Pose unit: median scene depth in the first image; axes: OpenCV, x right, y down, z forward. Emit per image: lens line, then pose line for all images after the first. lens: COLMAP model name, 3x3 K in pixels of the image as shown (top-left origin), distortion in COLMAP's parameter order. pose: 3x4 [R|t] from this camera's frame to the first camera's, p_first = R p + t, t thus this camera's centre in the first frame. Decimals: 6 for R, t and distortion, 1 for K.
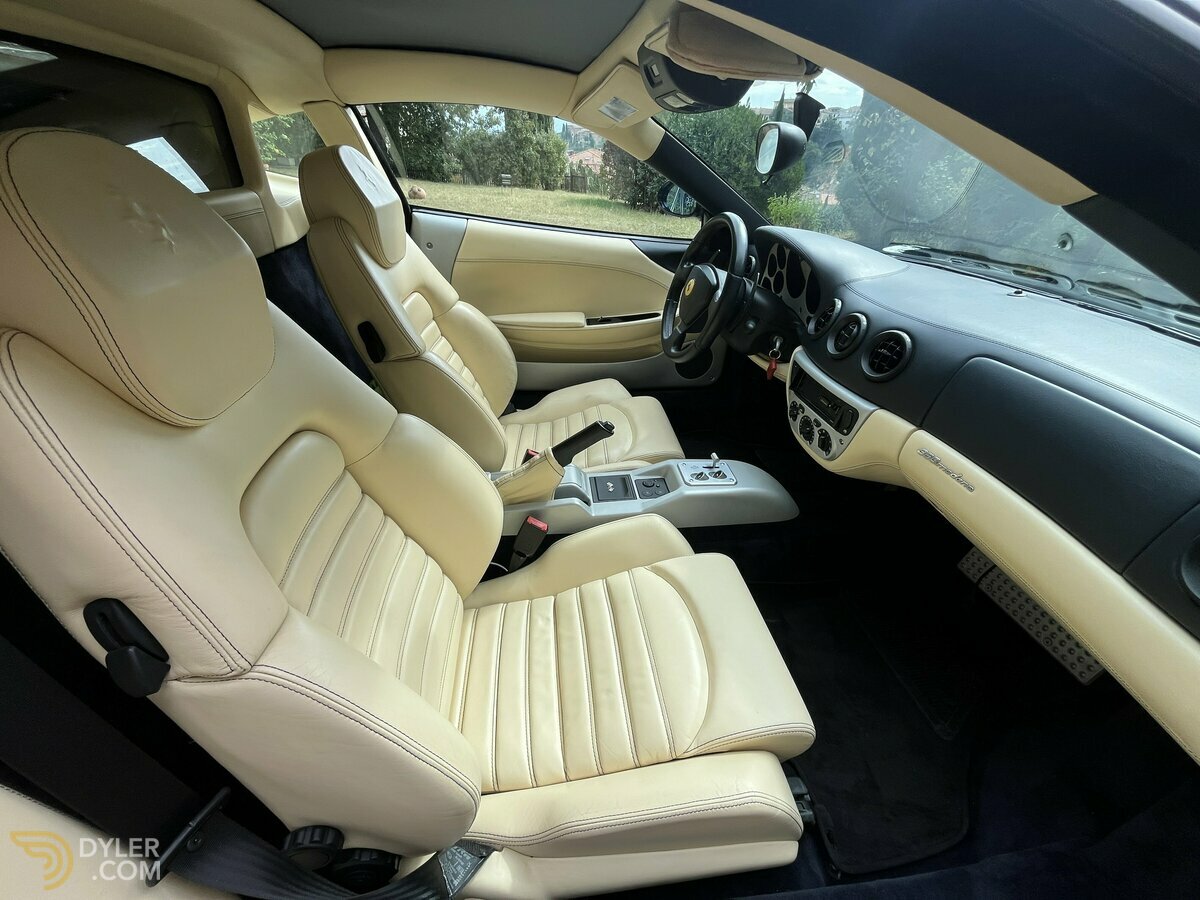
lens RADIAL K [[479.8, 0, 603.3], [0, 479.8, 457.2], [0, 0, 1]] dist [-0.000925, -0.000146]
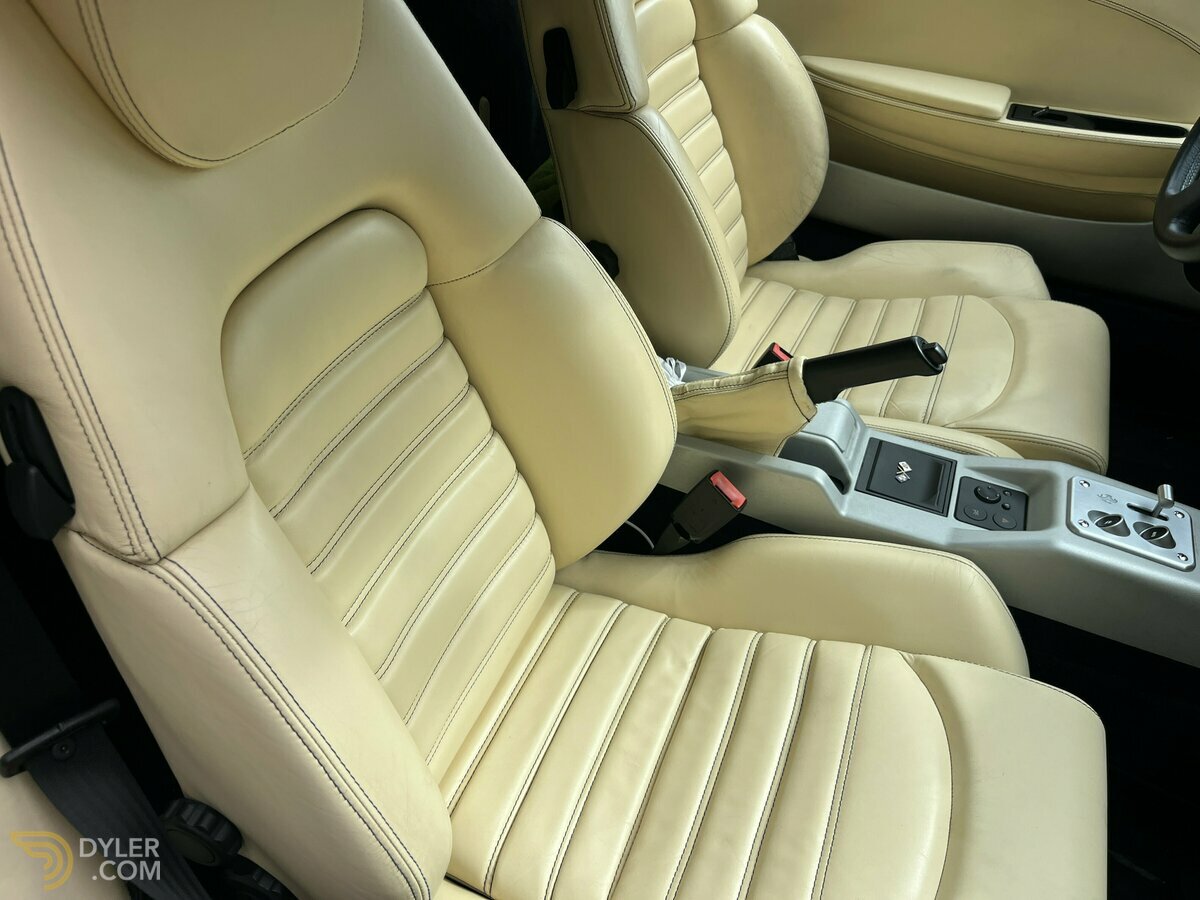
lens RADIAL K [[913.5, 0, 587.2], [0, 913.5, 453.1], [0, 0, 1]] dist [0.046056, -0.067948]
pose [[0.870343, 0.351095, -0.345305, 0.055702], [-0.301283, 0.934296, 0.190577, -0.040135], [0.389528, -0.061833, 0.918937, 0.030636]]
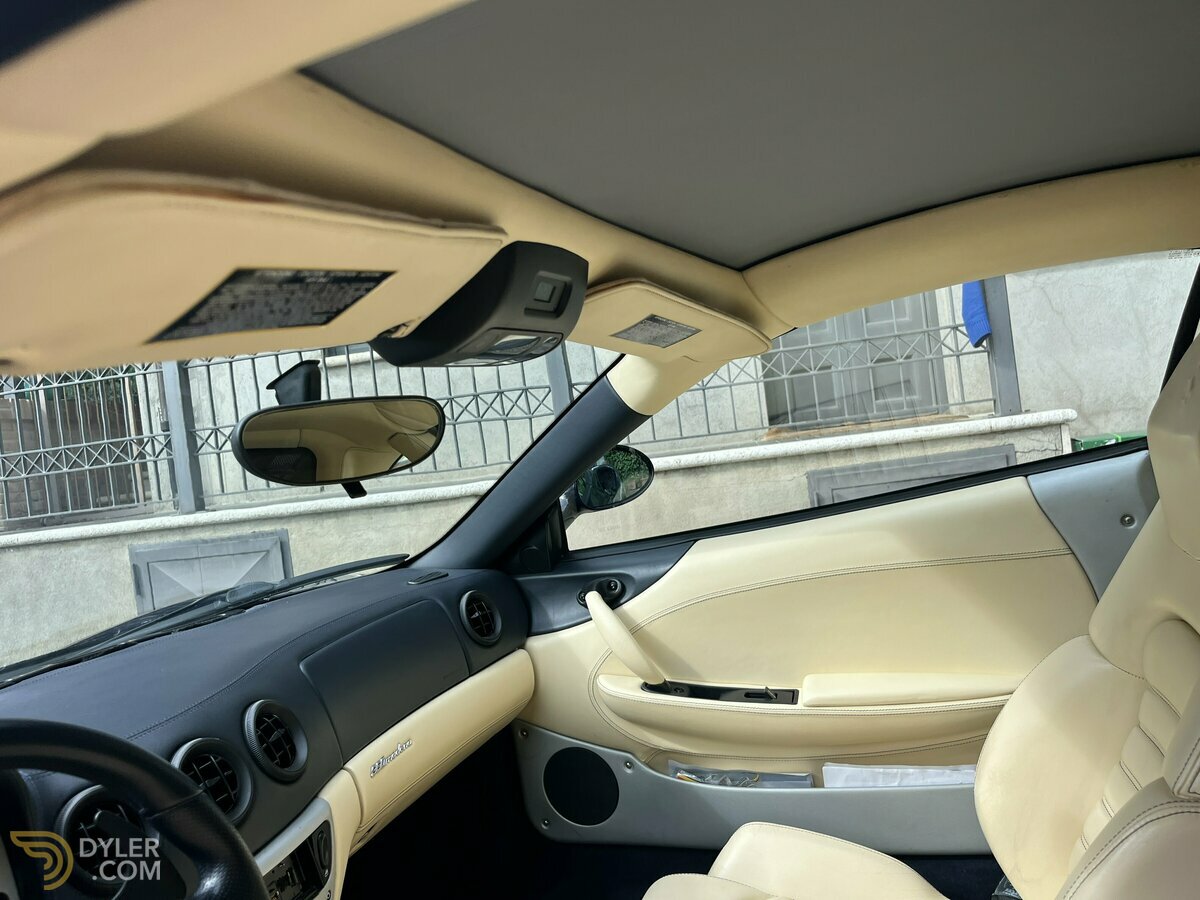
lens RADIAL K [[913.5, 0, 587.2], [0, 913.5, 453.1], [0, 0, 1]] dist [0.046056, -0.067948]
pose [[-0.889580, 0.064926, 0.452142, -0.258775], [0.328640, 0.778441, 0.534813, -0.840670], [-0.317243, 0.624351, -0.713823, 1.265575]]
